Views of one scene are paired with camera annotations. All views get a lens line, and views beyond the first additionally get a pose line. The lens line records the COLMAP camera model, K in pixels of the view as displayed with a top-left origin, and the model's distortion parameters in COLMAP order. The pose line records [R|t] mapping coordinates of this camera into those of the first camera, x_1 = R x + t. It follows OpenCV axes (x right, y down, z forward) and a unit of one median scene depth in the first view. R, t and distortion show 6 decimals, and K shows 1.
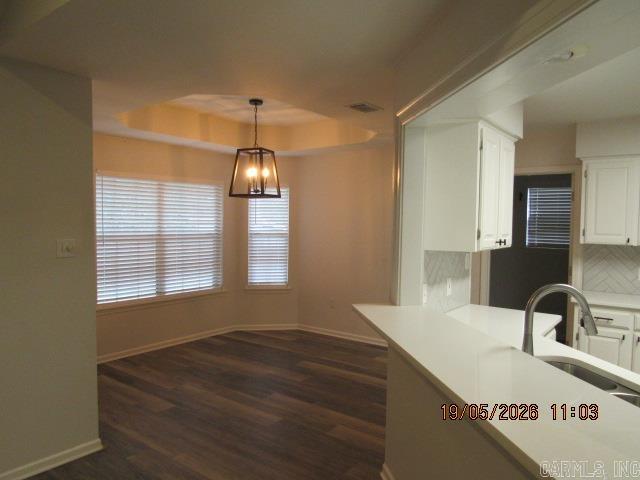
lens RADIAL K [[452.5, 0, 303.5], [0, 452.5, 240.5], [0, 0, 1]] dist [-0.003424, -0.002932]
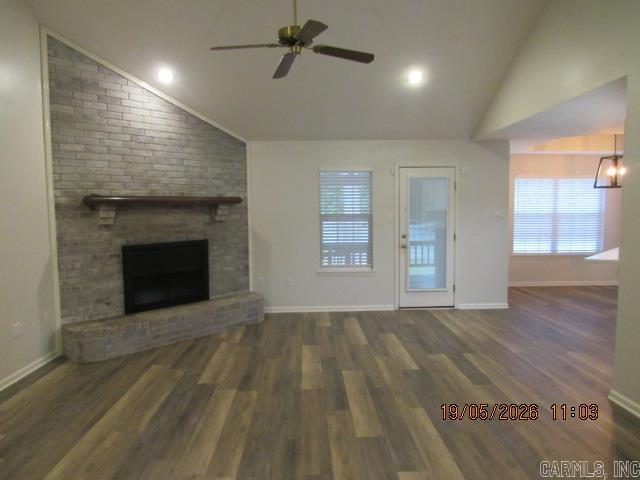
lens RADIAL K [[465.5, 0, 320.0], [0, 465.5, 240.0], [0, 0, 1]] dist [-0.016035, -0.005050]
pose [[0.654219, 0.039663, -0.755264, 0.421146], [-0.020242, 0.999184, 0.034939, 0.046299], [0.756034, -0.007570, 0.654488, -0.760556]]
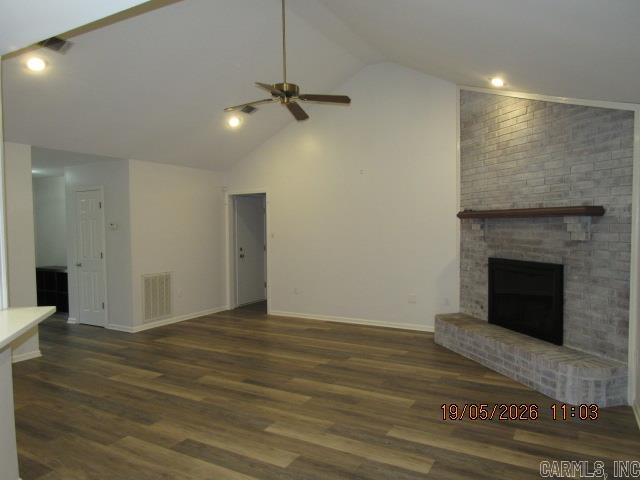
lens RADIAL K [[452.5, 0, 303.5], [0, 452.5, 240.5], [0, 0, 1]] dist [-0.003424, -0.002932]
pose [[-0.989477, 0.007915, -0.144471, -0.114178], [-0.004171, 0.996527, 0.083162, -0.029871], [0.144628, 0.082889, -0.986008, 0.727366]]
